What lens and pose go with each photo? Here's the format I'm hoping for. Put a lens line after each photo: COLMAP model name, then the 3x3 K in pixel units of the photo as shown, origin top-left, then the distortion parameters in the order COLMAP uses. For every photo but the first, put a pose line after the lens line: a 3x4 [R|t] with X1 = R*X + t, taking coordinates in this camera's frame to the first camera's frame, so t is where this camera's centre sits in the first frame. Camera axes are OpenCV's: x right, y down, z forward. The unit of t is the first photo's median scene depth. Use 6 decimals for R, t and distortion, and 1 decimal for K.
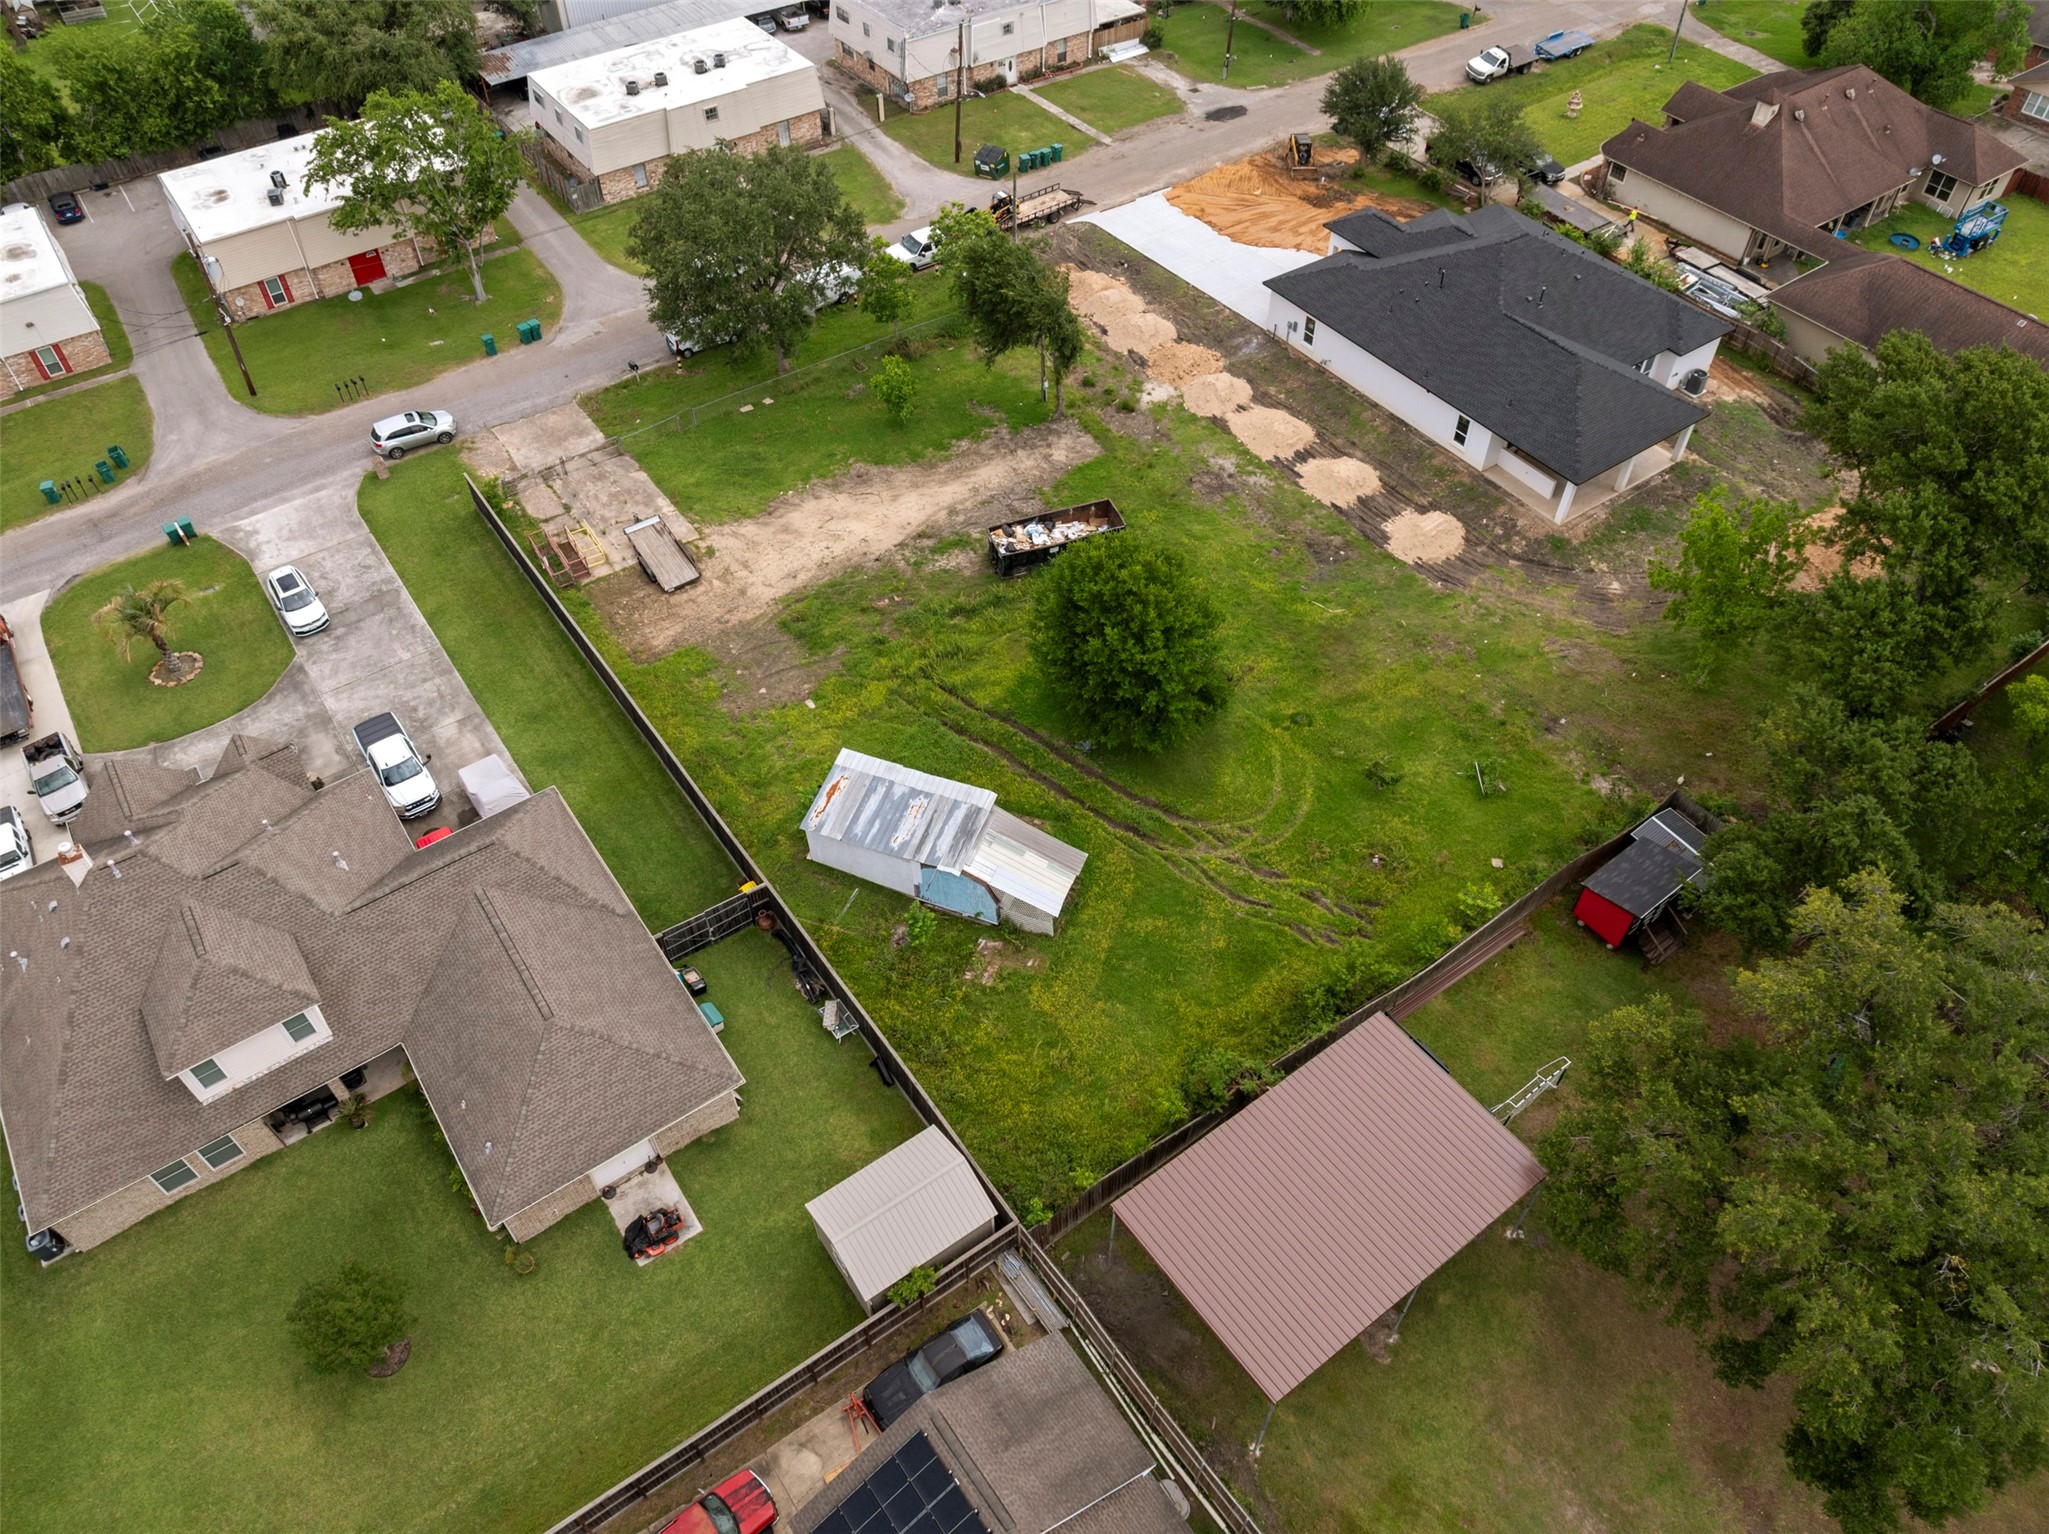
lens RADIAL K [[1443.2, 0, 1029.7], [0, 1443.2, 753.3], [0, 0, 1]] dist [-0.045390, 0.011488]
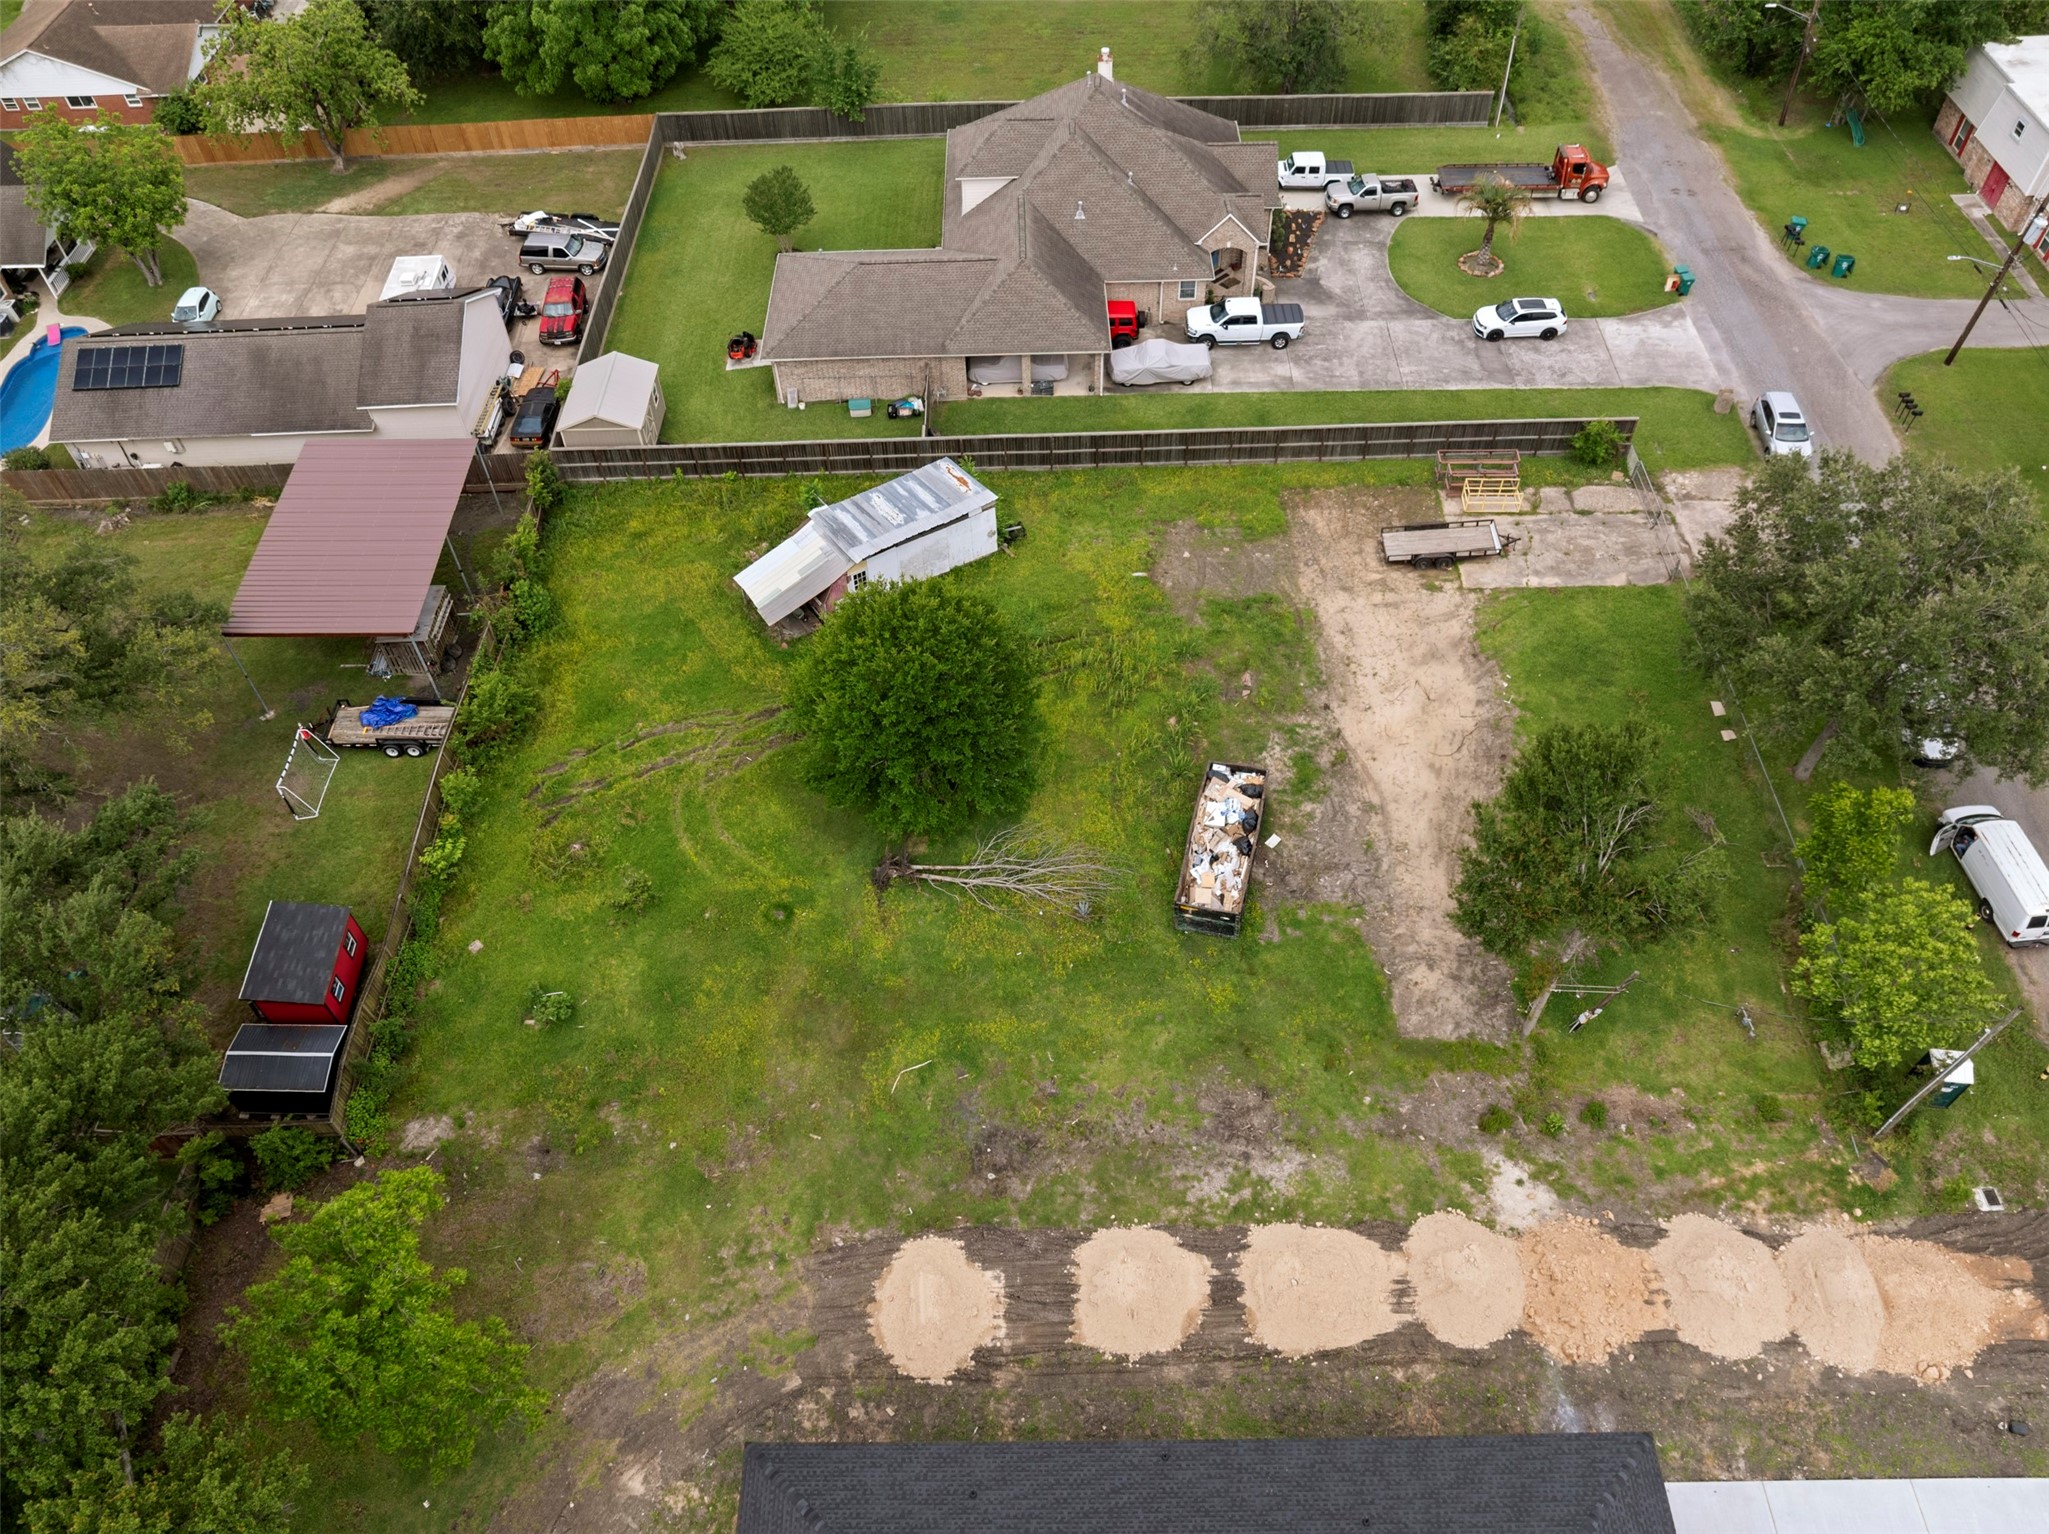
lens RADIAL K [[1511.9, 0, 1021.3], [0, 1511.9, 762.6], [0, 0, 1]] dist [-0.048303, 0.013647]
pose [[-0.575164, 0.637028, -0.513207, 0.408966], [-0.587345, 0.115092, 0.801112, -0.655581], [0.569397, 0.762200, 0.307958, 0.637506]]
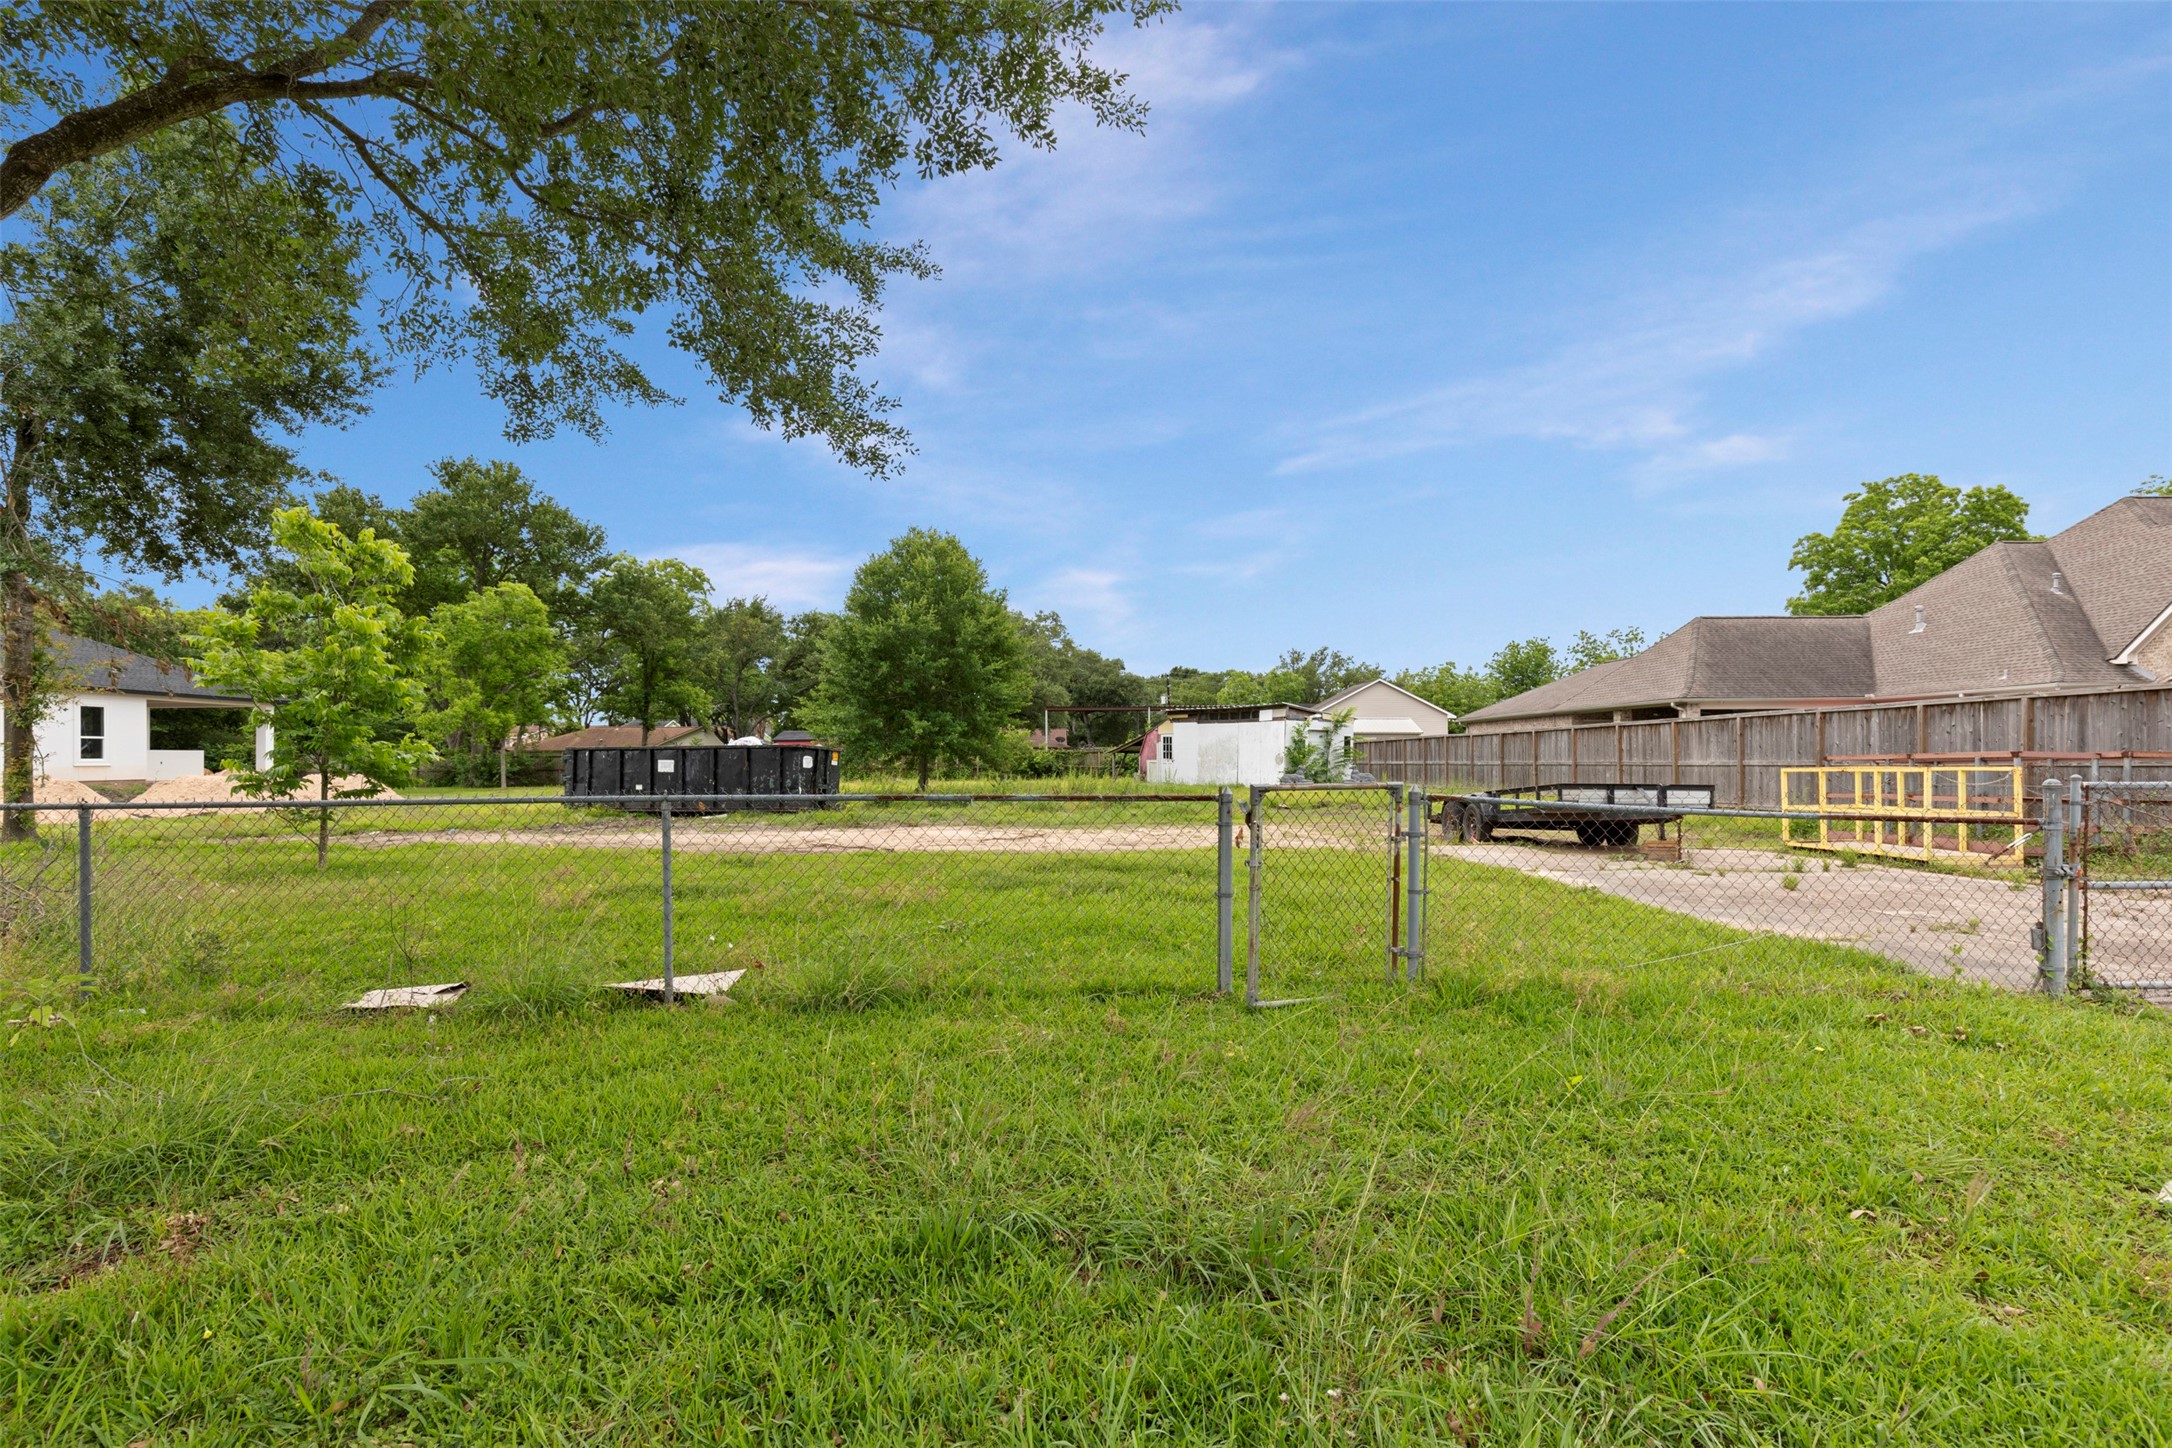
lens RADIAL K [[993.8, 0, 1090.8], [0, 993.8, 757.5], [0, 0, 1]] dist [0.011549, 0.000027]
pose [[-0.825468, 0.011802, 0.564325, -0.276396], [0.422761, 0.675375, 0.604270, -0.291056], [-0.373999, 0.737380, -0.562490, 1.071589]]
